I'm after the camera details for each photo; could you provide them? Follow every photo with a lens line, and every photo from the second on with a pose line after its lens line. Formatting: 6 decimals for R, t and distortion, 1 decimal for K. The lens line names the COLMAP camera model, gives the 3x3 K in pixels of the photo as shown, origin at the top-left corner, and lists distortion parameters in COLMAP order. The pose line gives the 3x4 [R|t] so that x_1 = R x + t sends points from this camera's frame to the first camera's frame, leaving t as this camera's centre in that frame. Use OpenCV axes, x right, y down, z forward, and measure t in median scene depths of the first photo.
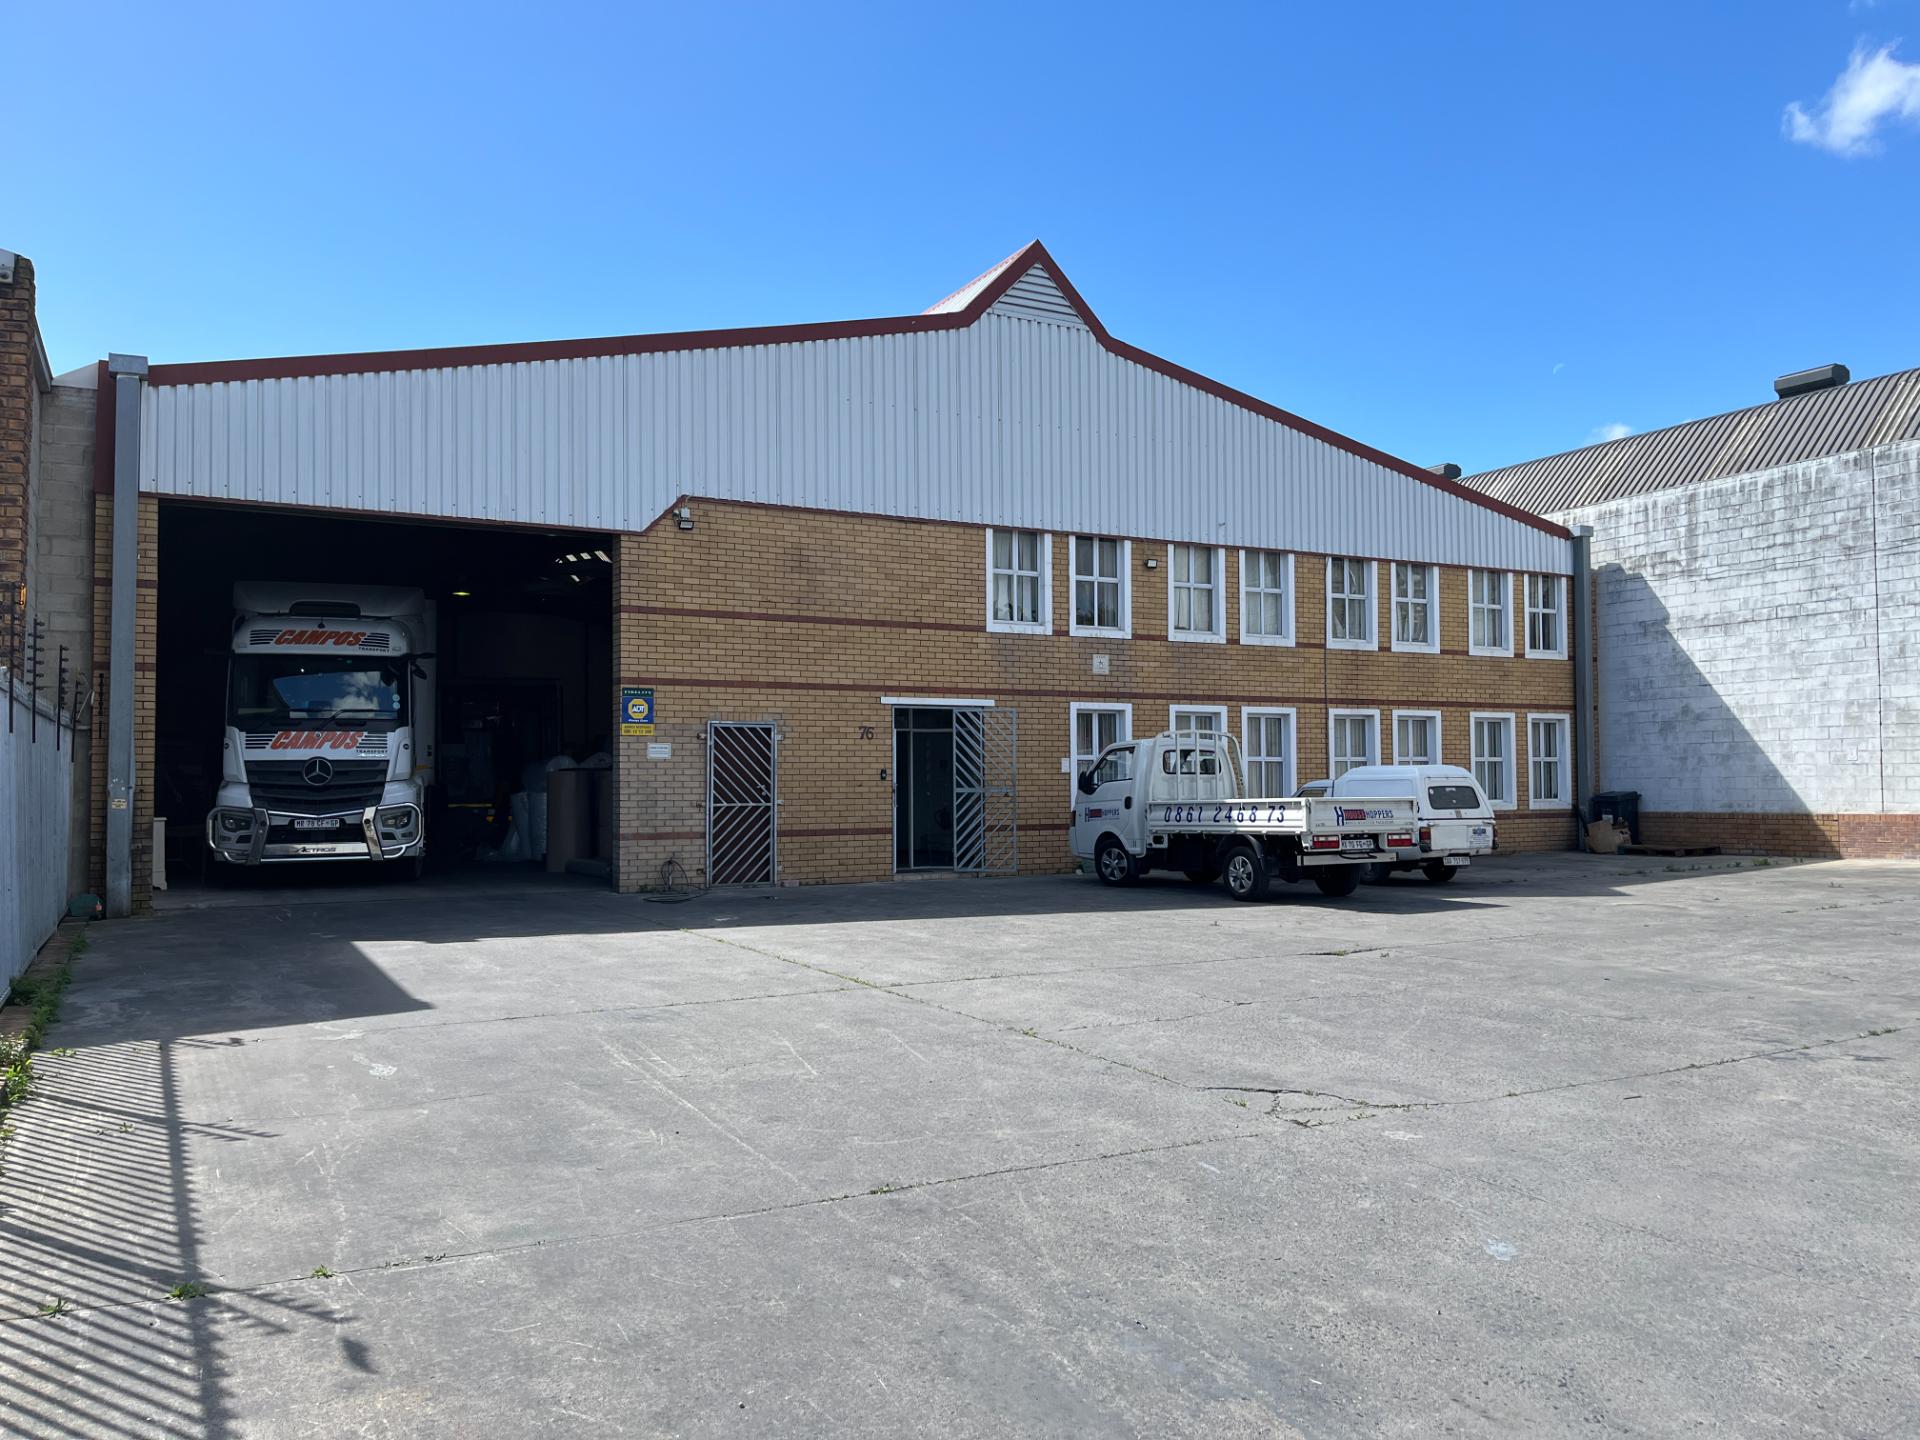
lens RADIAL K [[1515.7, 0, 981.1], [0, 1515.7, 746.6], [0, 0, 1]] dist [0.078621, -0.121406]
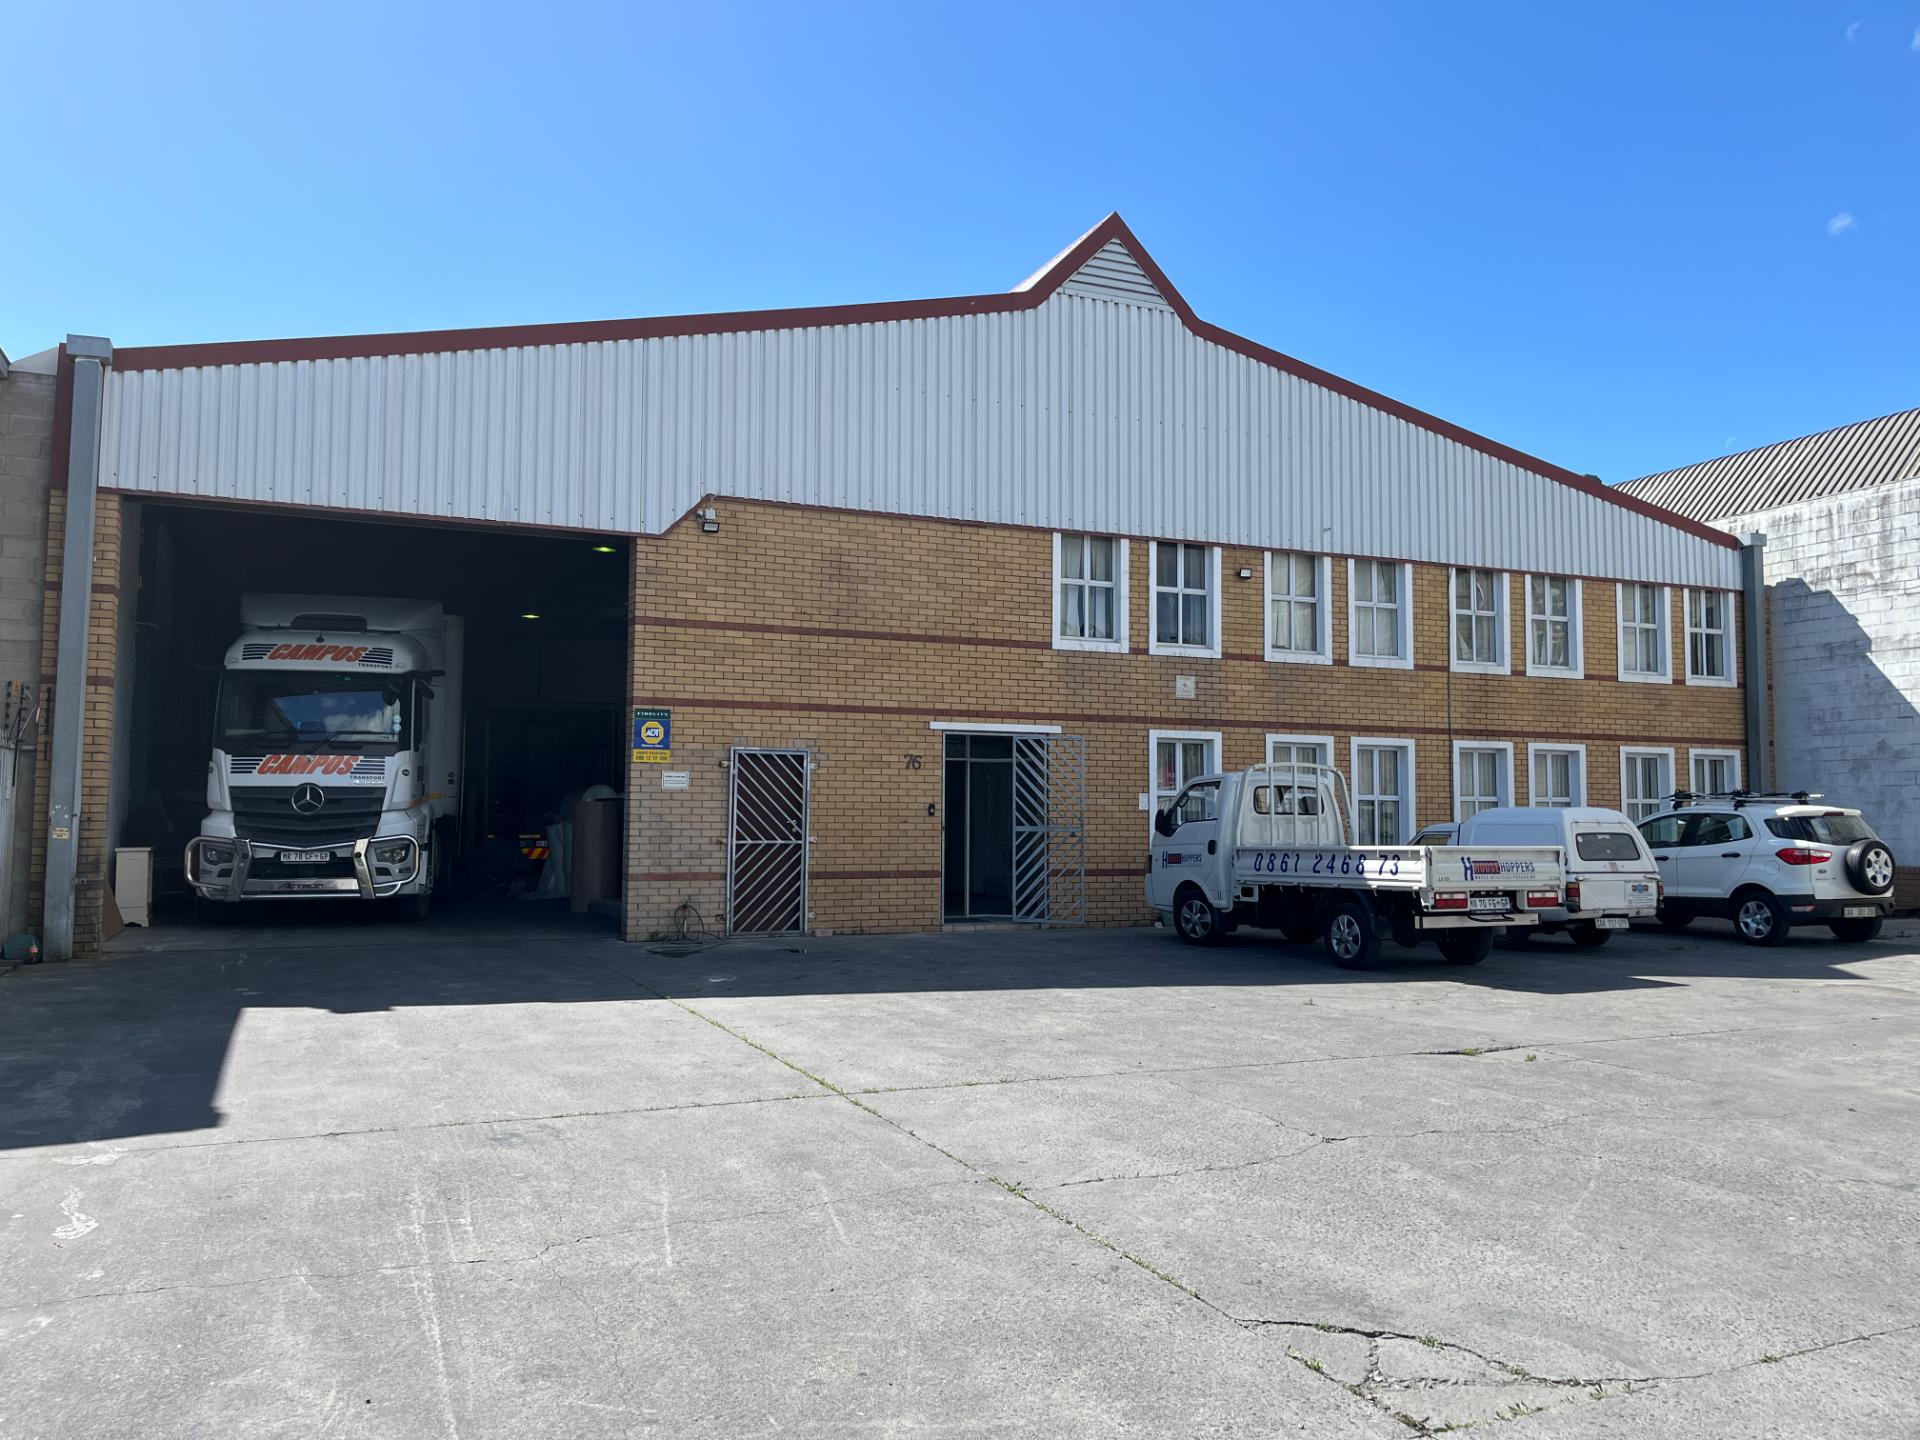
lens RADIAL K [[1444.9, 0, 965.2], [0, 1444.9, 722.3], [0, 0, 1]] dist [0.065411, -0.088579]
pose [[0.995161, 0.006904, -0.098019, 0.038231], [-0.010821, 0.999161, -0.039493, 0.000611], [0.097664, 0.040362, 0.994401, 0.172839]]
